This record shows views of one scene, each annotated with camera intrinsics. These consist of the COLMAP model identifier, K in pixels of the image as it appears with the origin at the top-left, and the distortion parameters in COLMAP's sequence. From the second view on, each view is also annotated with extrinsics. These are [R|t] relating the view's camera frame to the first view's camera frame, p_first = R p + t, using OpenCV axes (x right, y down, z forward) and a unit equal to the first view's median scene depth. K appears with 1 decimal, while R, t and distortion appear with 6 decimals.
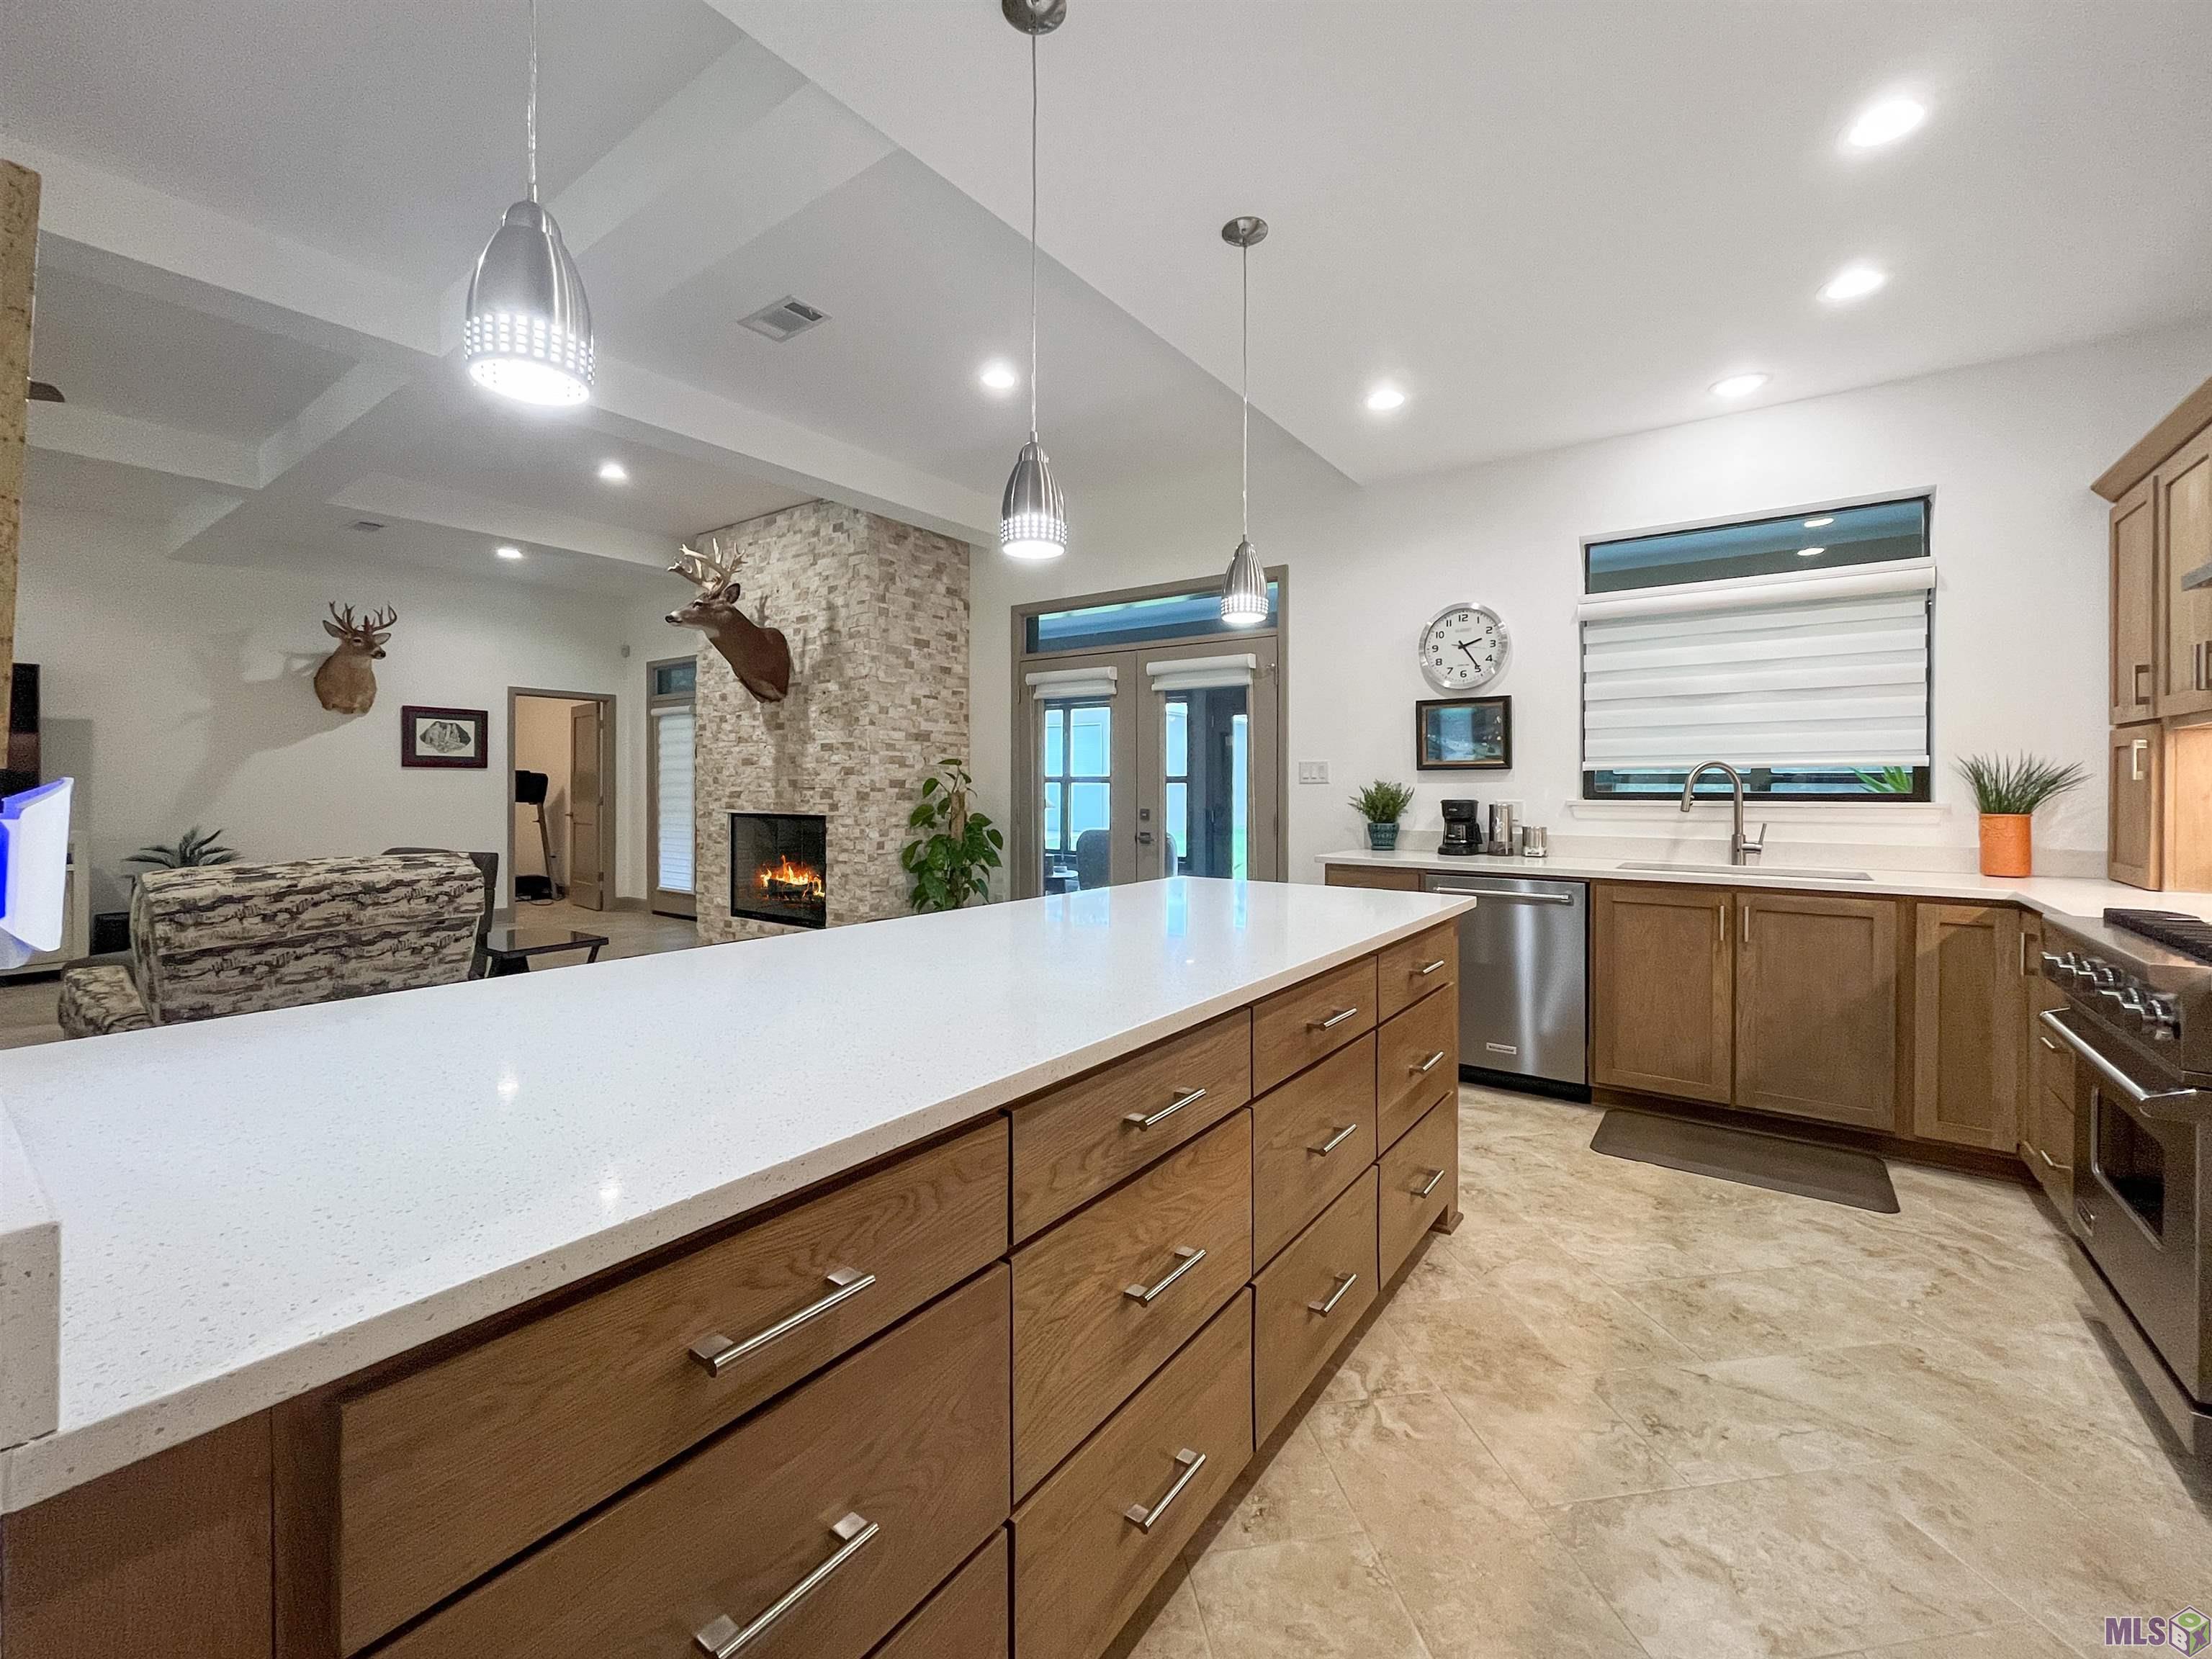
lens RADIAL K [[911.2, 0, 1111.7], [0, 911.2, 786.0], [0, 0, 1]] dist [-0.003058, 0.000248]
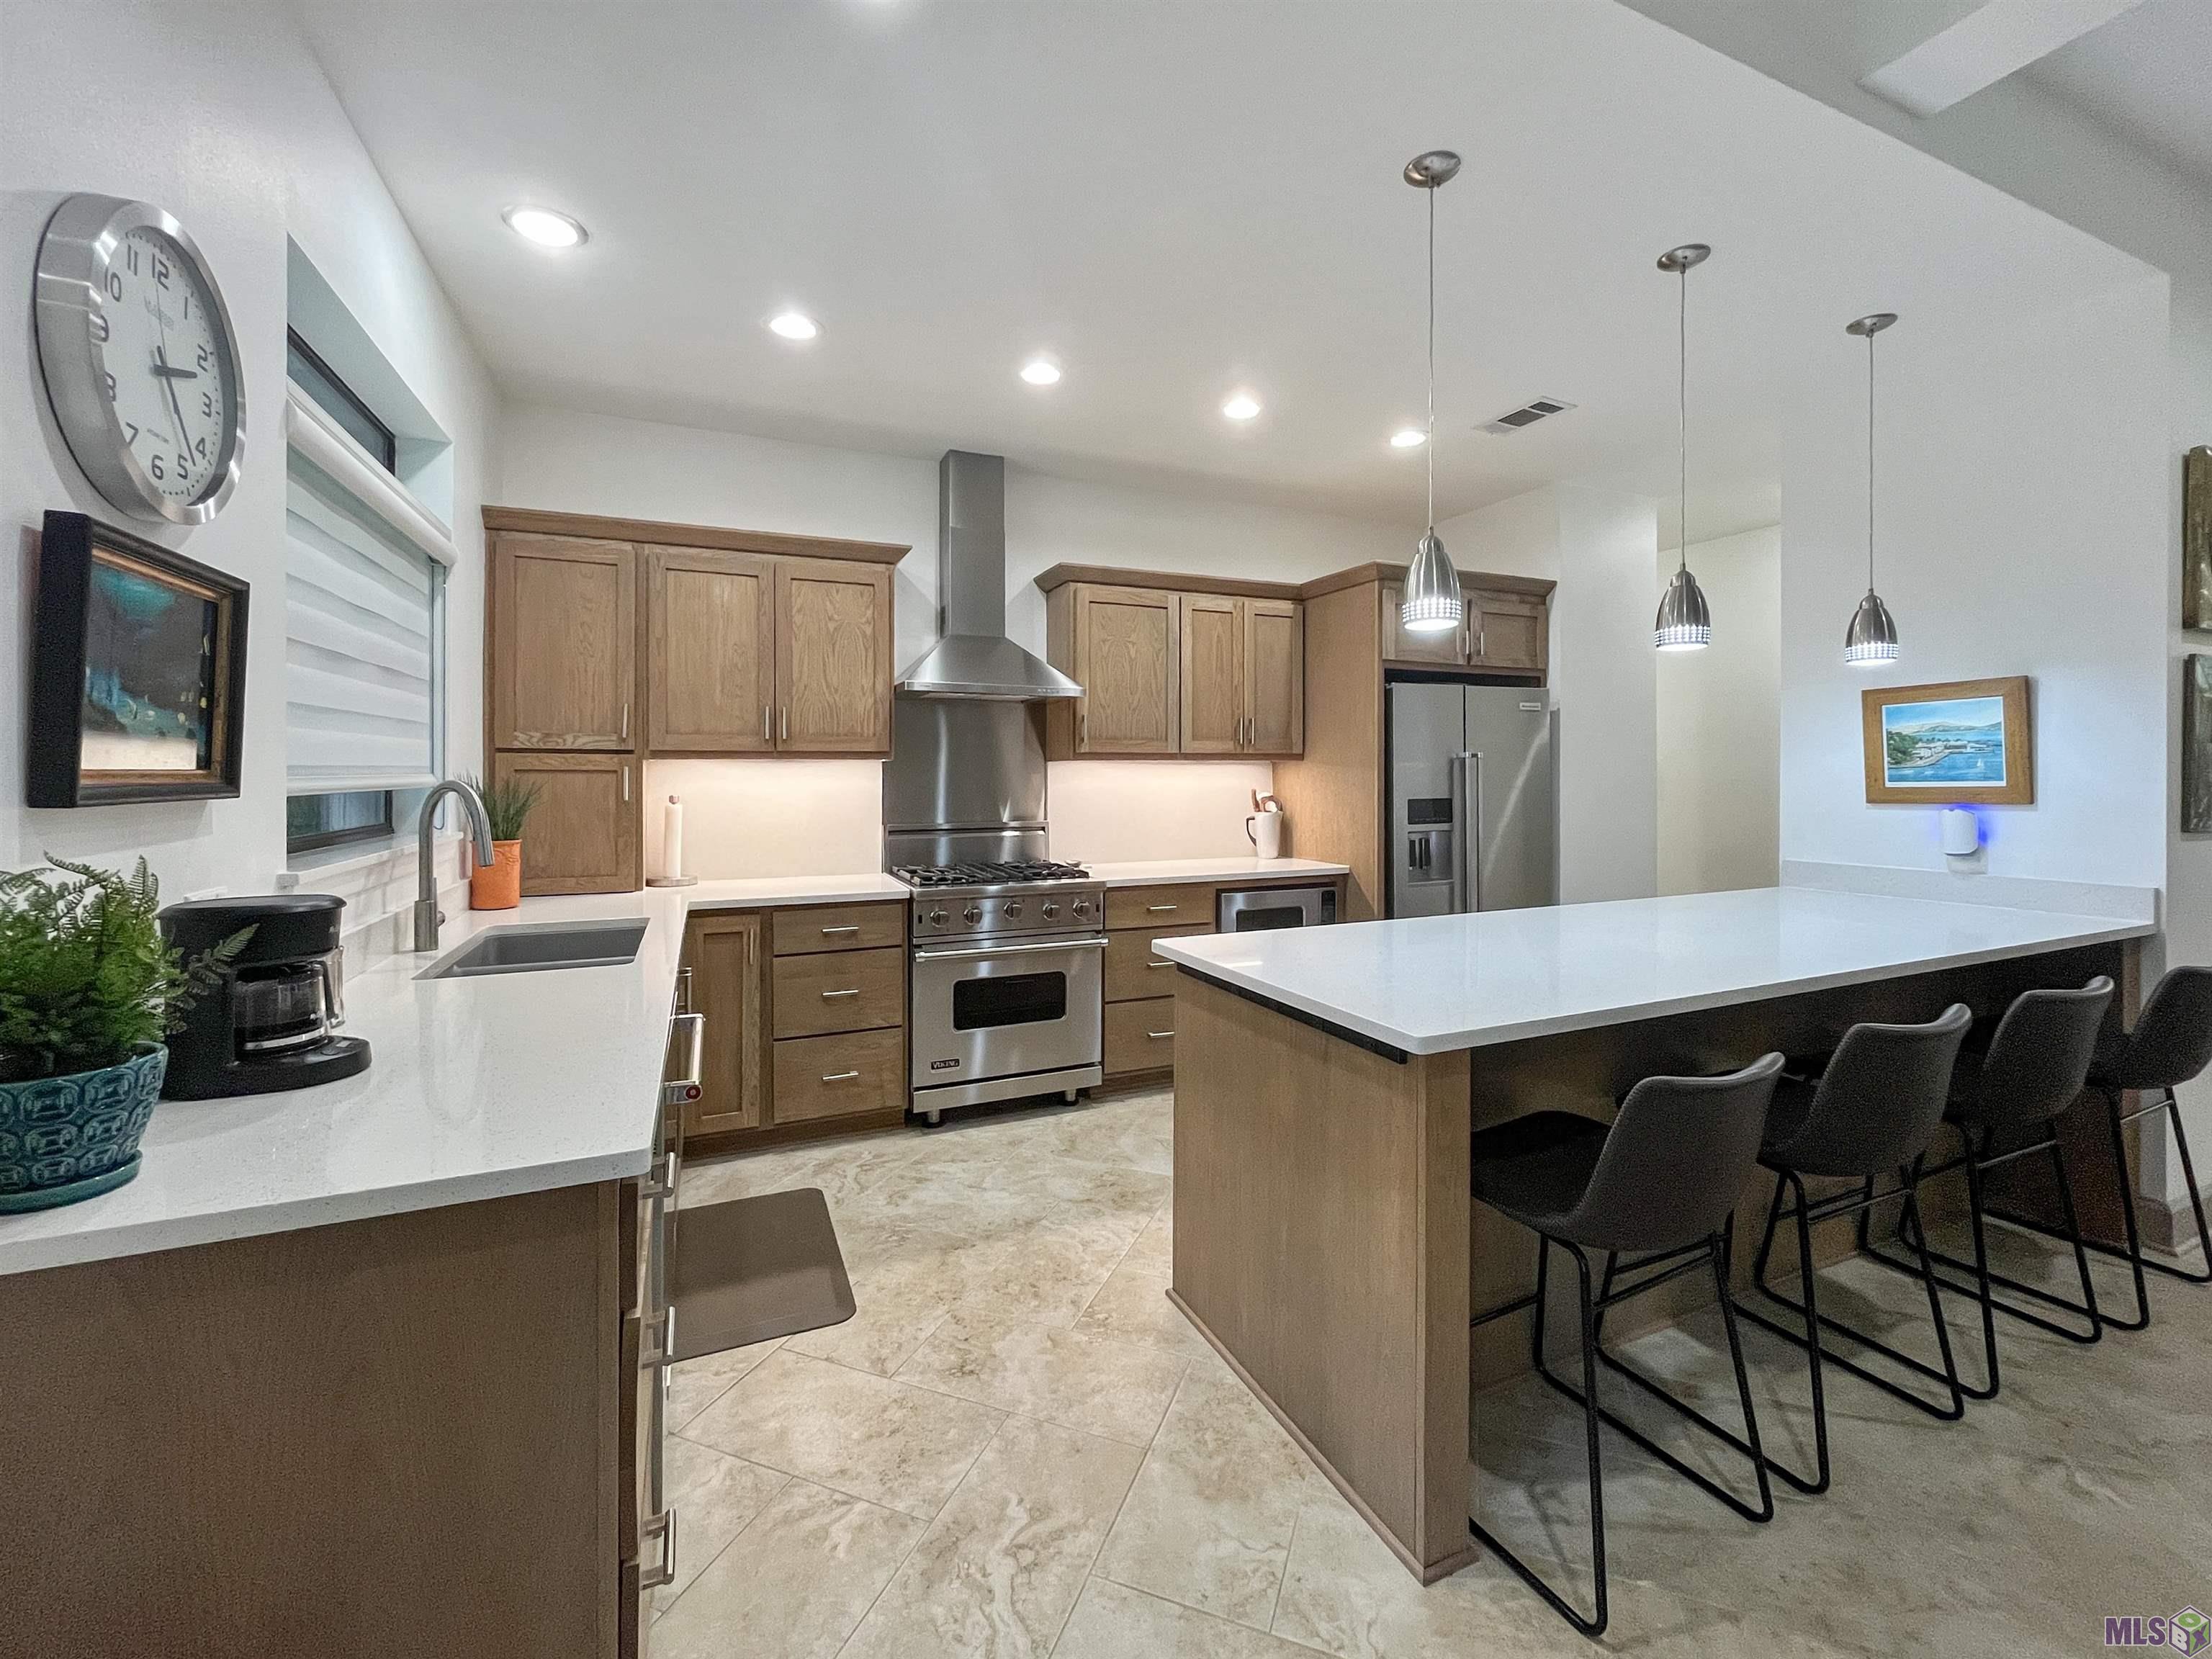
lens RADIAL K [[971.4, 0, 1103.9], [0, 971.4, 805.7], [0, 0, 1]] dist [-0.001390, -0.000465]
pose [[-0.872498, -0.013949, 0.488418, -0.010146], [0.000376, 0.999573, 0.029220, -0.016182], [-0.488617, 0.025678, -0.872120, 0.867484]]
